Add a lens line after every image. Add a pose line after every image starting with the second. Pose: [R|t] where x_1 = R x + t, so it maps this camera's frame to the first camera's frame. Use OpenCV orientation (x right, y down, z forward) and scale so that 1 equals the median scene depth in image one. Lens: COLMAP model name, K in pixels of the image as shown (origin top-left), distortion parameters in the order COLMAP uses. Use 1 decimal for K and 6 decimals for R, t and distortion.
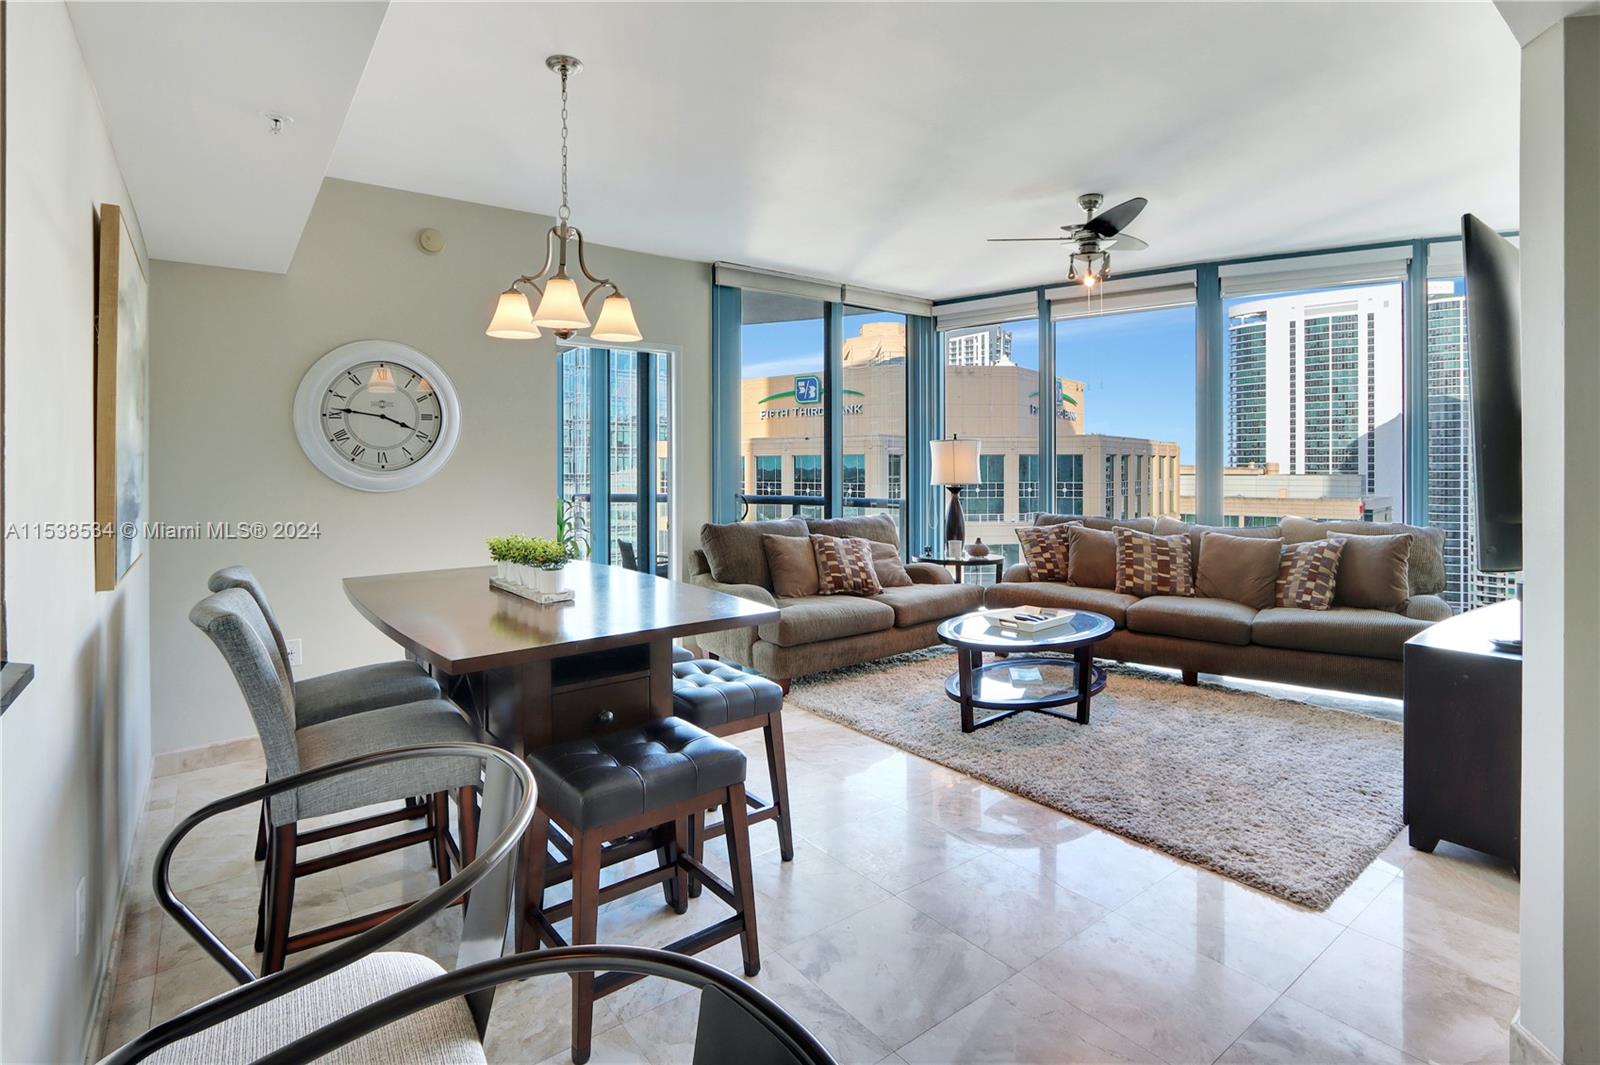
lens RADIAL K [[754.5, 0, 776.0], [0, 754.5, 464.4], [0, 0, 1]] dist [-0.000231, 0.000071]
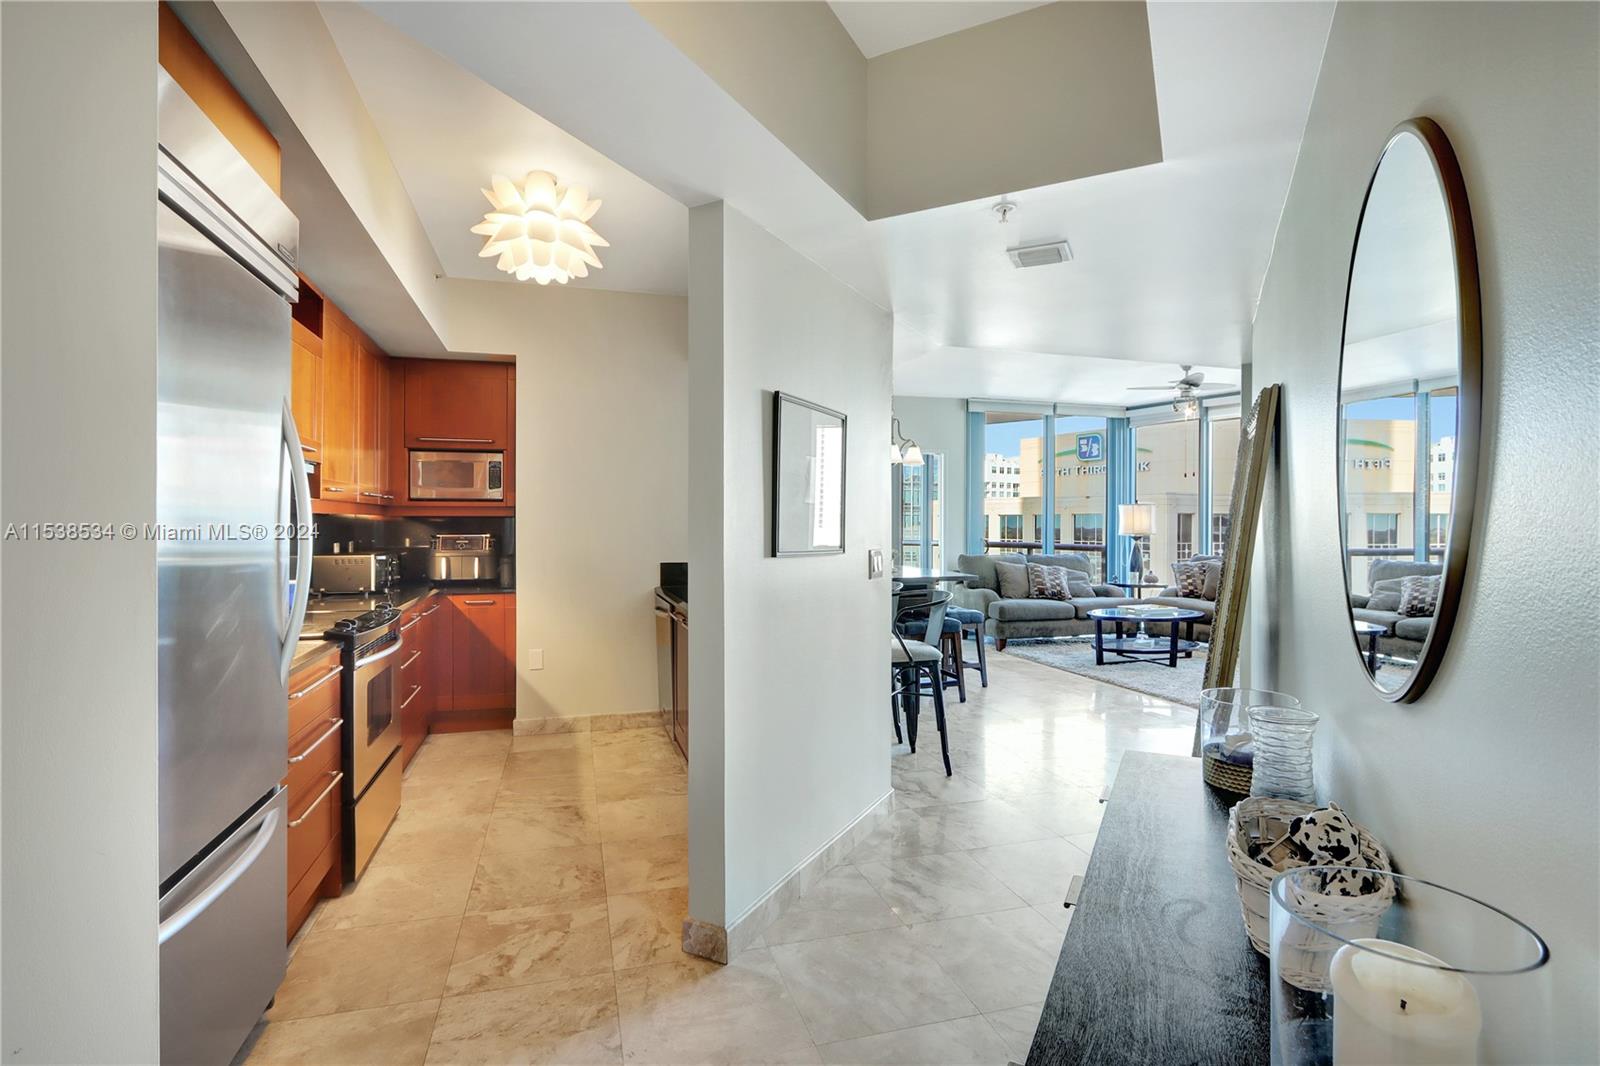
lens RADIAL K [[754.5, 0, 794.4], [0, 754.5, 527.1], [0, 0, 1]] dist [-0.000231, 0.000071]
pose [[0.941765, 0.007568, -0.336187, 0.120278], [-0.005687, 0.999962, 0.006580, 0.007330], [0.336224, -0.004285, 0.941772, -0.698183]]
